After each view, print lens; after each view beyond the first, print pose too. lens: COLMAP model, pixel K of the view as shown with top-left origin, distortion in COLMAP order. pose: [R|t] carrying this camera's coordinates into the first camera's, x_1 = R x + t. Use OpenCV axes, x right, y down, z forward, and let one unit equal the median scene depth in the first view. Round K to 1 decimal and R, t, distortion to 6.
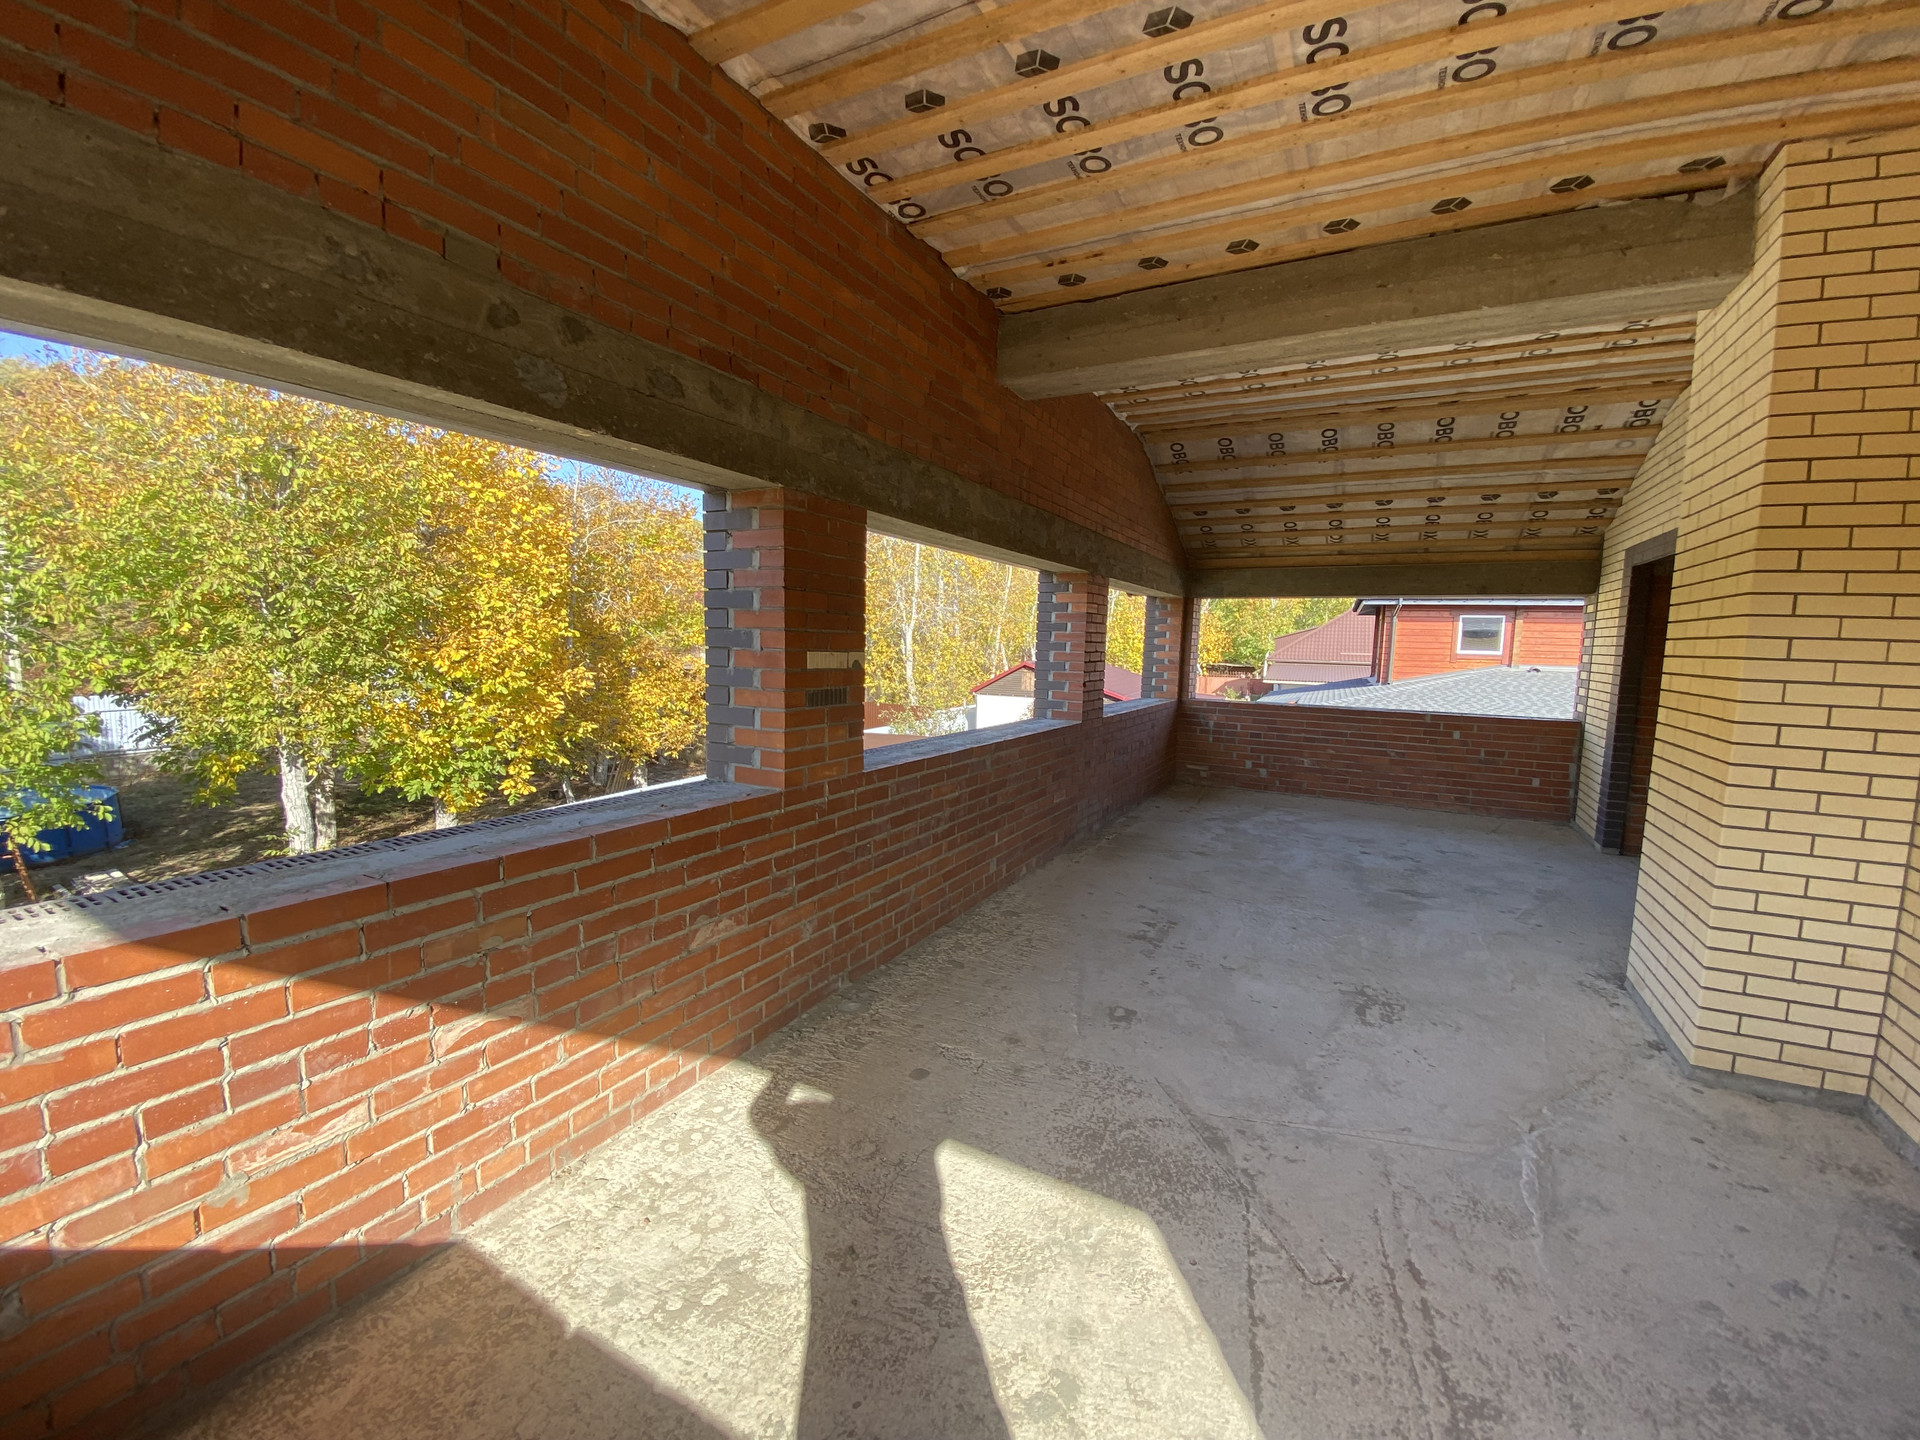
lens RADIAL K [[778.9, 0, 967.4], [0, 778.9, 734.4], [0, 0, 1]] dist [-0.005003, -0.006239]
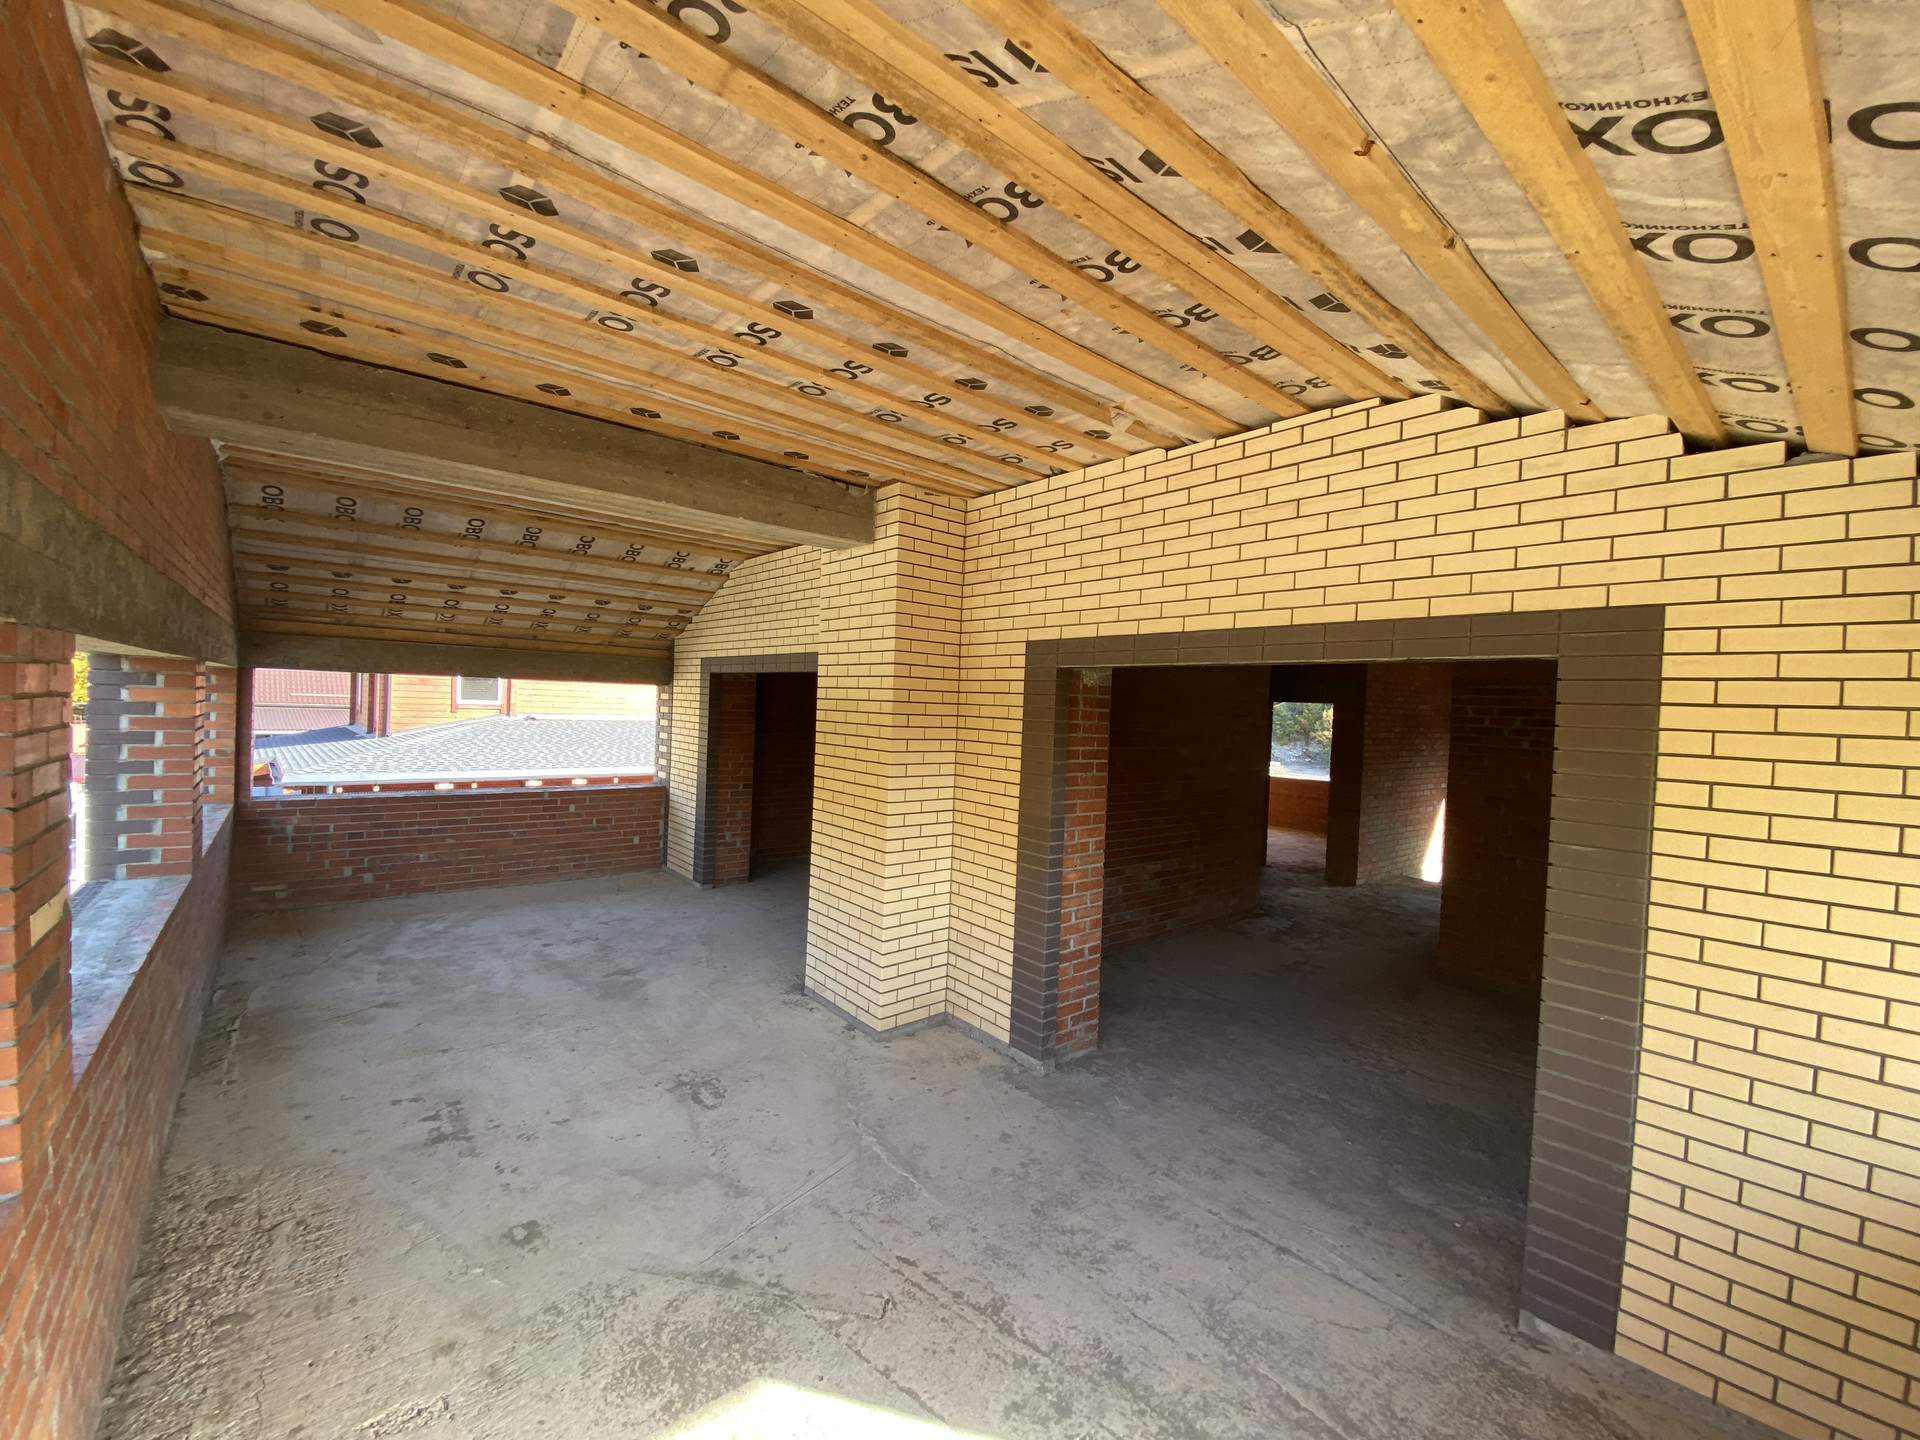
lens RADIAL K [[770.5, 0, 972.1], [0, 770.5, 727.2], [0, 0, 1]] dist [0.014952, -0.017714]
pose [[0.360979, -0.031052, 0.932057, -0.355480], [0.078338, 0.996923, 0.002873, -0.145819], [-0.929278, 0.071978, 0.362301, 0.160107]]
